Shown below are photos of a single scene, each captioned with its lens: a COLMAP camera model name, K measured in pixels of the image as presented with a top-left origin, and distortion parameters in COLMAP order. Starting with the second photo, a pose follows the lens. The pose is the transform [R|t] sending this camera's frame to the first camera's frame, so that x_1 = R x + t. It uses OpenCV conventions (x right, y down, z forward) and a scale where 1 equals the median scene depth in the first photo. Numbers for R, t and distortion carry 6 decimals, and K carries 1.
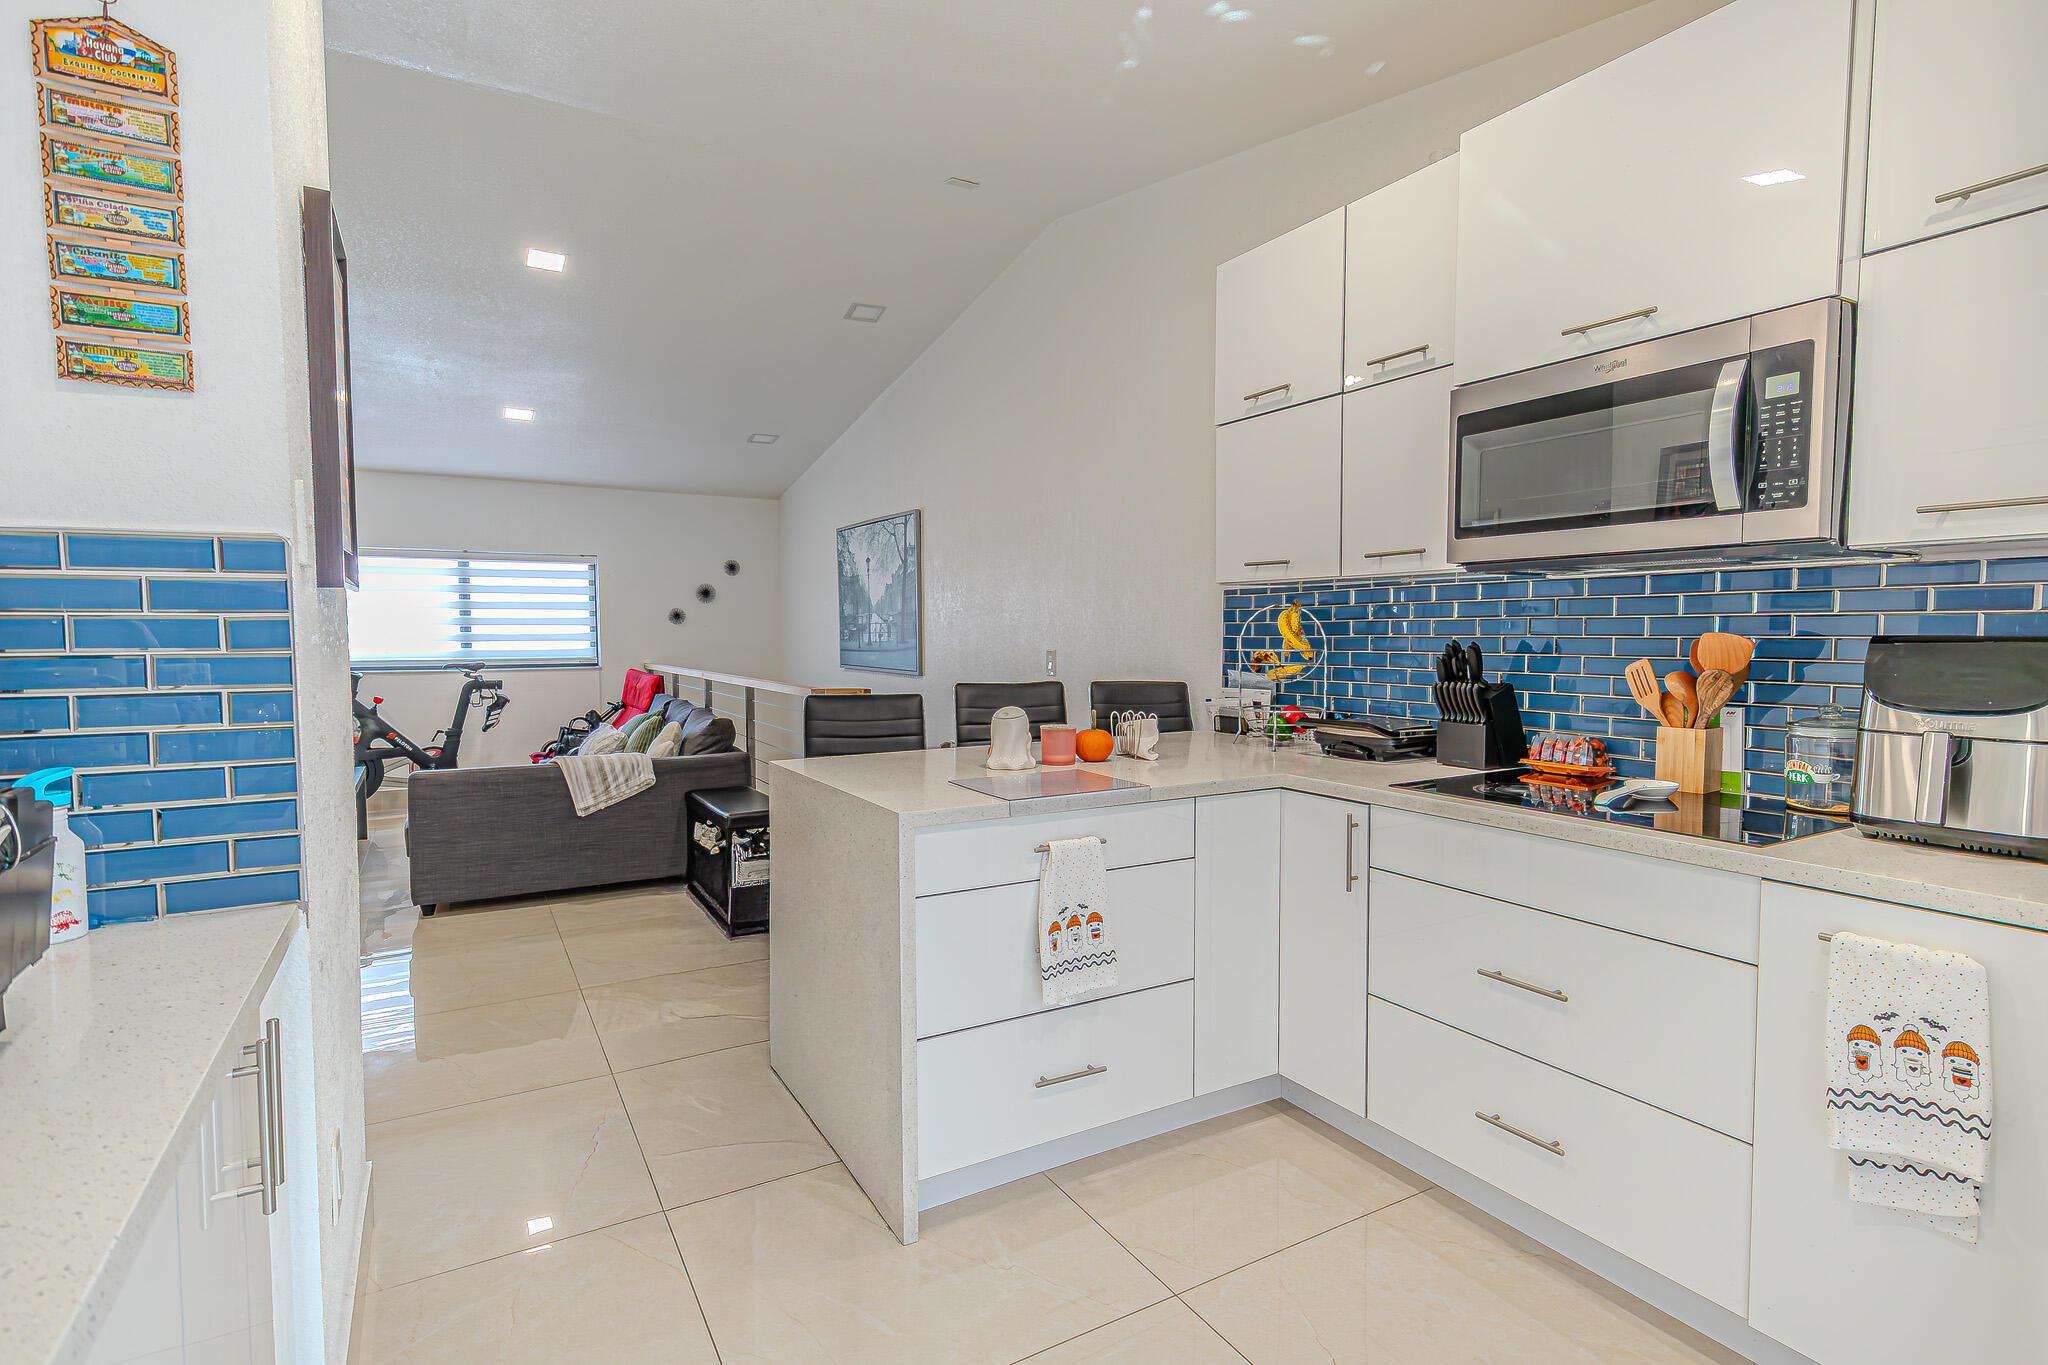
lens RADIAL K [[1001.8, 0, 1022.4], [0, 1001.8, 681.5], [0, 0, 1]] dist [0.024004, -0.008307]
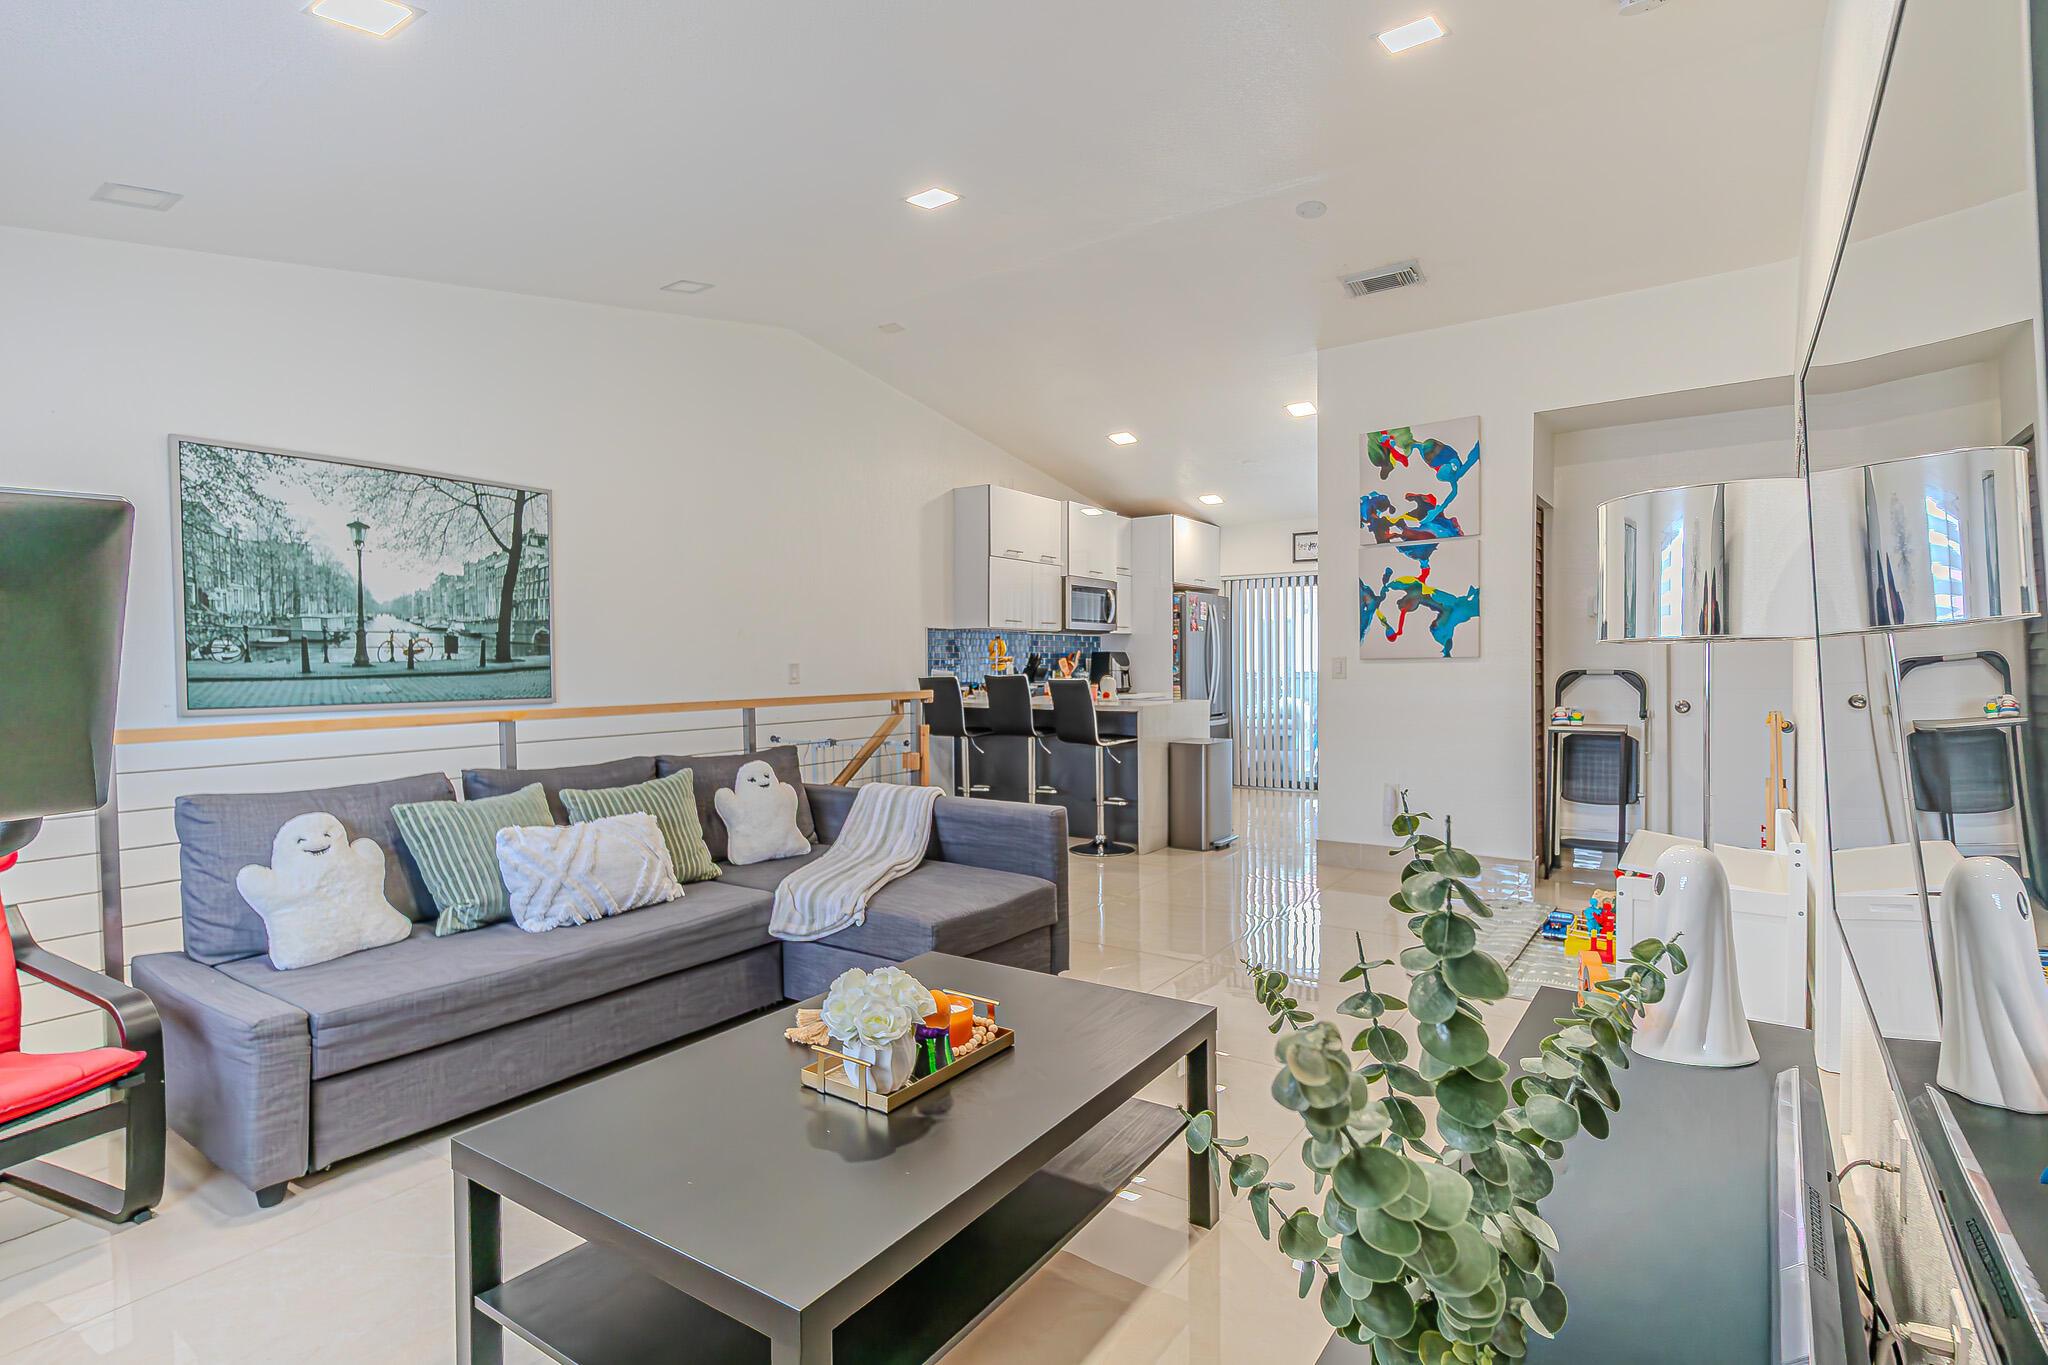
lens RADIAL K [[1001.8, 0, 1015.6], [0, 1001.8, 692.6], [0, 0, 1]] dist [0.024004, -0.008307]
pose [[-0.423785, -0.019398, 0.905555, -2.722795], [0.057935, 0.997143, 0.048473, -0.087165], [-0.903908, 0.073005, -0.421450, 2.833837]]
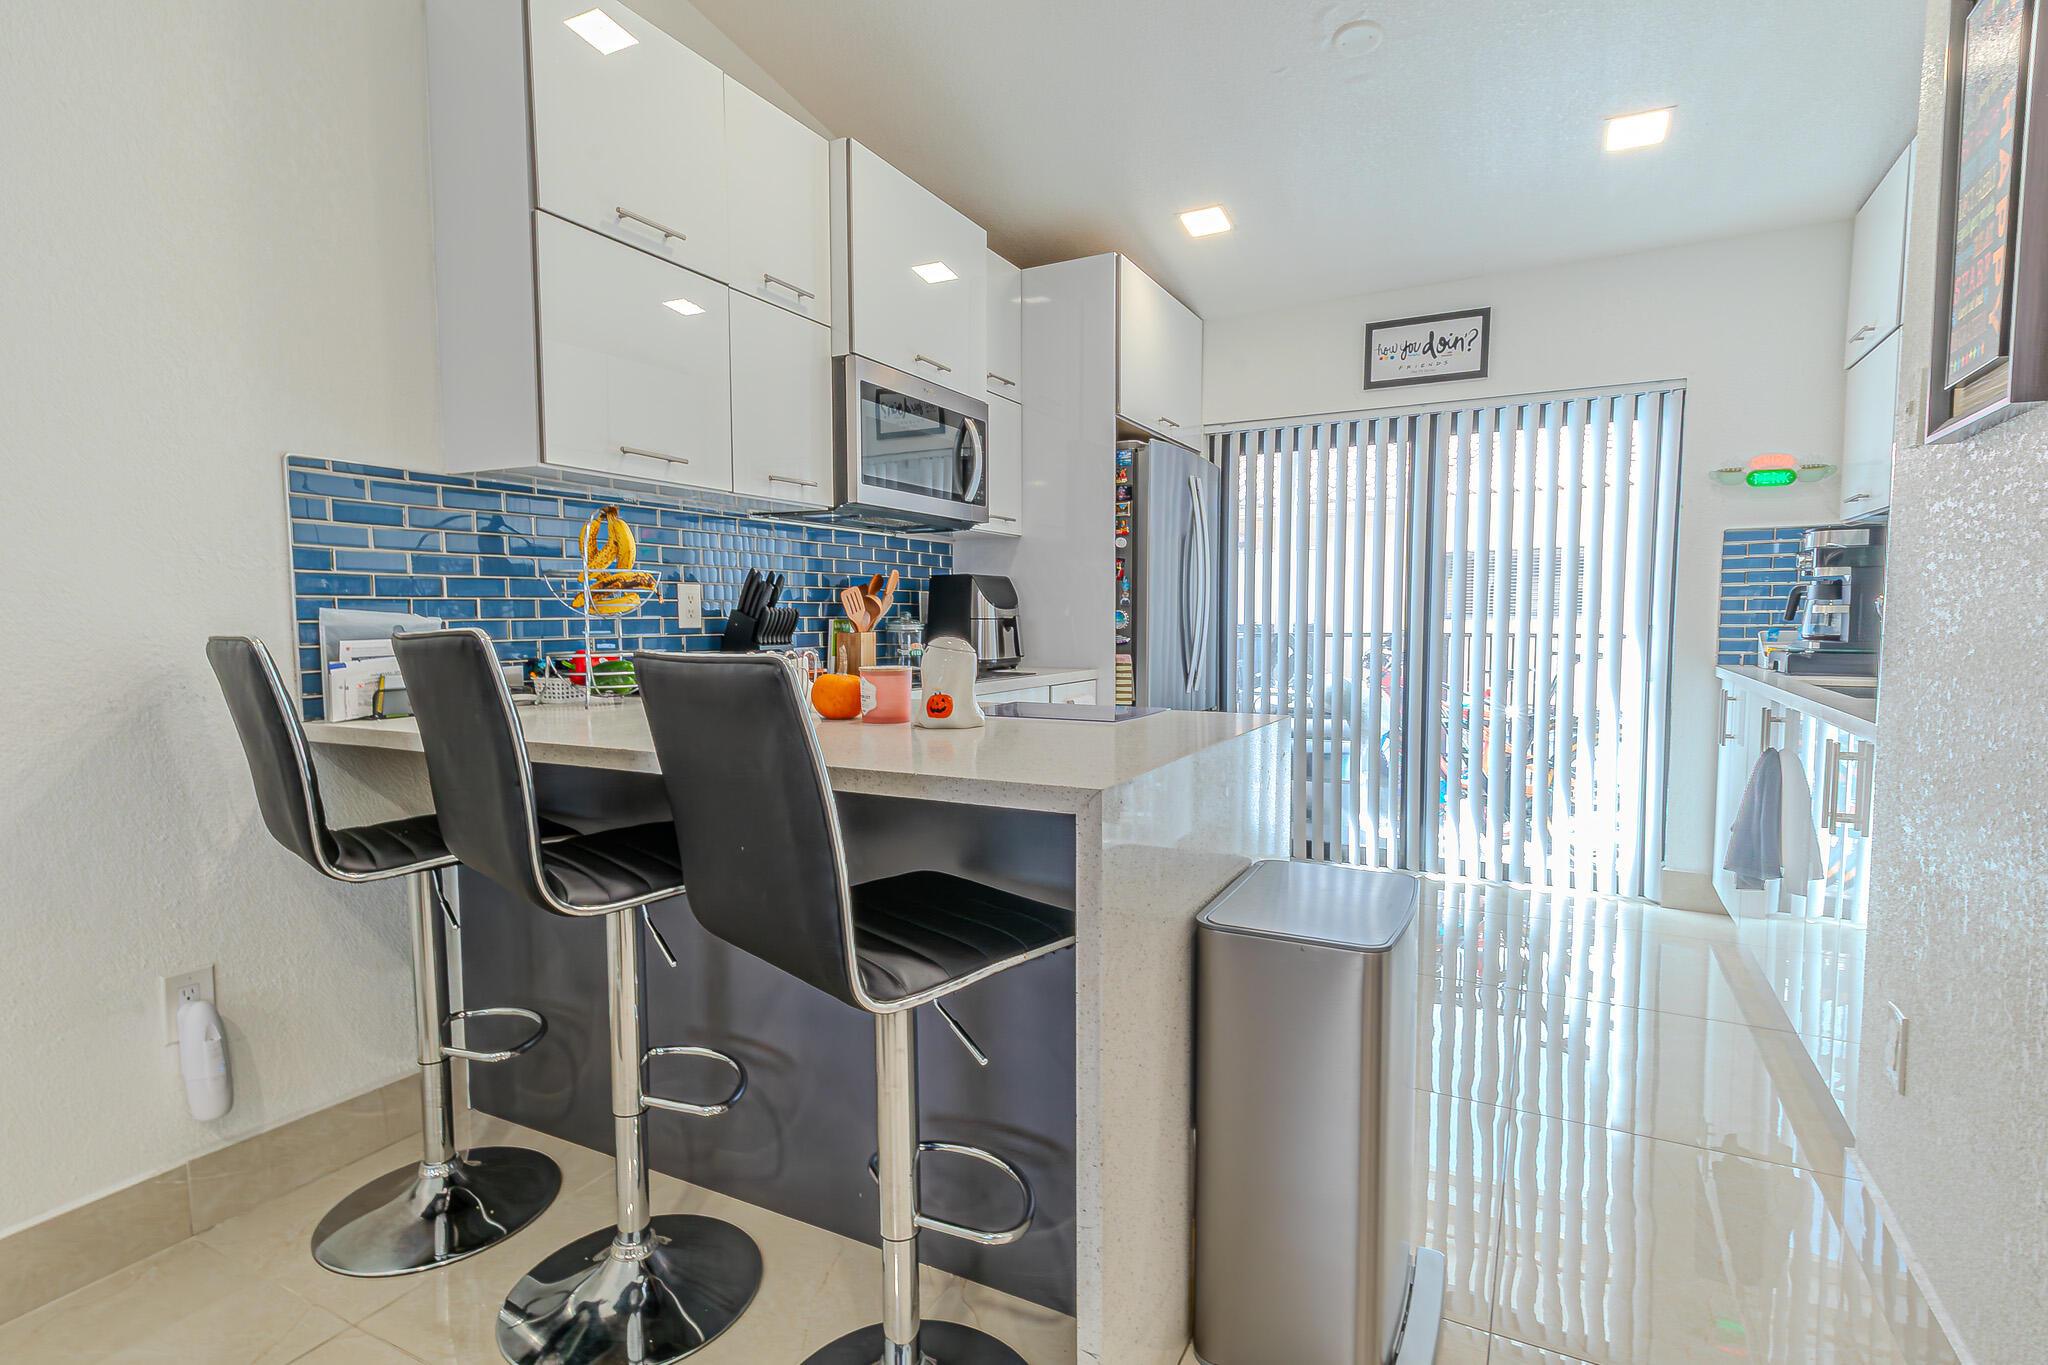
lens RADIAL K [[1001.8, 0, 1018.3], [0, 1001.8, 693.5], [0, 0, 1]] dist [0.024004, -0.008307]
pose [[-0.531133, -0.058789, 0.845246, -0.772163], [0.050641, 0.993604, 0.100928, -0.003371], [-0.845774, 0.096410, -0.524759, 1.655290]]
